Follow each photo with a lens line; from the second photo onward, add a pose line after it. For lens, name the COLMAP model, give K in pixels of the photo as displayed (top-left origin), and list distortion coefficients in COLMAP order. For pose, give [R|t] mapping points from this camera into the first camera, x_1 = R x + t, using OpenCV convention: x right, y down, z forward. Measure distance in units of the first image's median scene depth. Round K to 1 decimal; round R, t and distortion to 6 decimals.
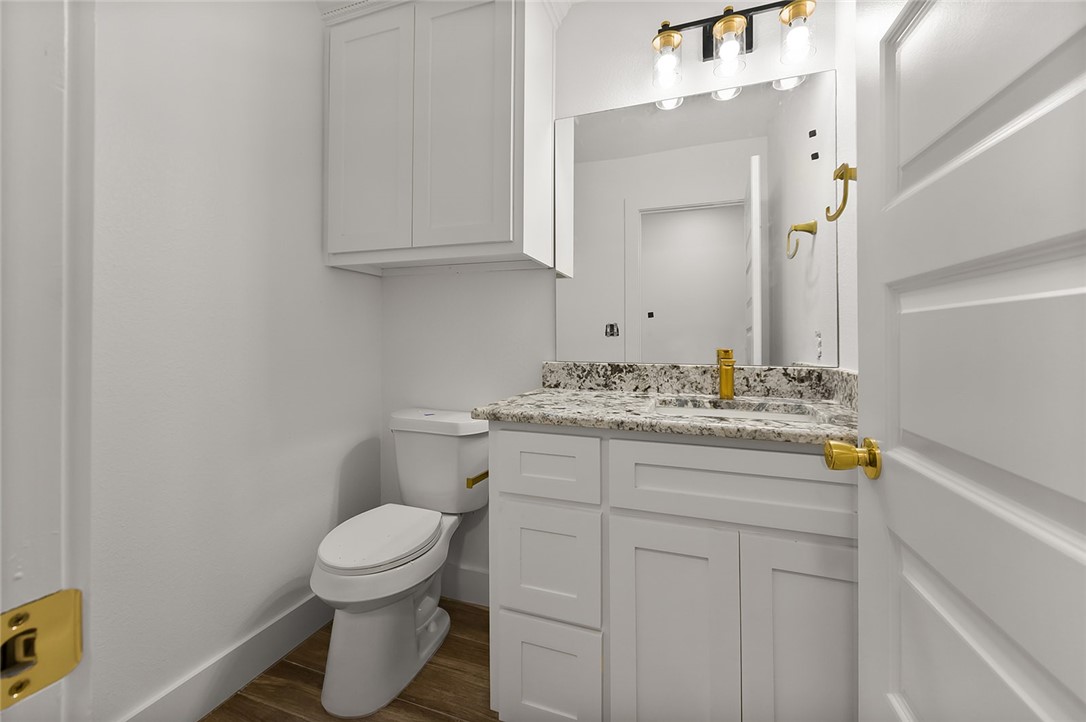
lens RADIAL K [[422.6, 0, 531.3], [0, 422.6, 331.8], [0, 0, 1]] dist [0.007866, -0.000024]
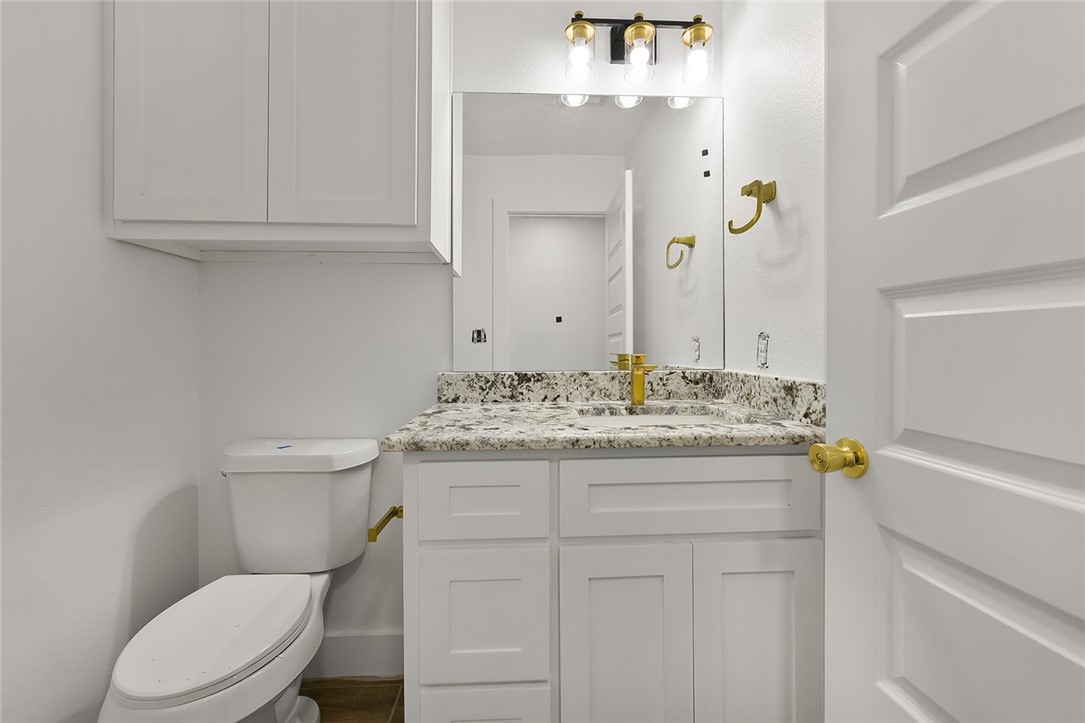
lens RADIAL K [[433.8, 0, 538.0], [0, 433.8, 339.0], [0, 0, 1]] dist [-0.001061, -0.000019]
pose [[0.925976, -0.003088, 0.377569, -0.132615], [0.002237, 0.999994, 0.002692, 0.001072], [-0.377575, -0.001648, 0.925978, 0.130672]]
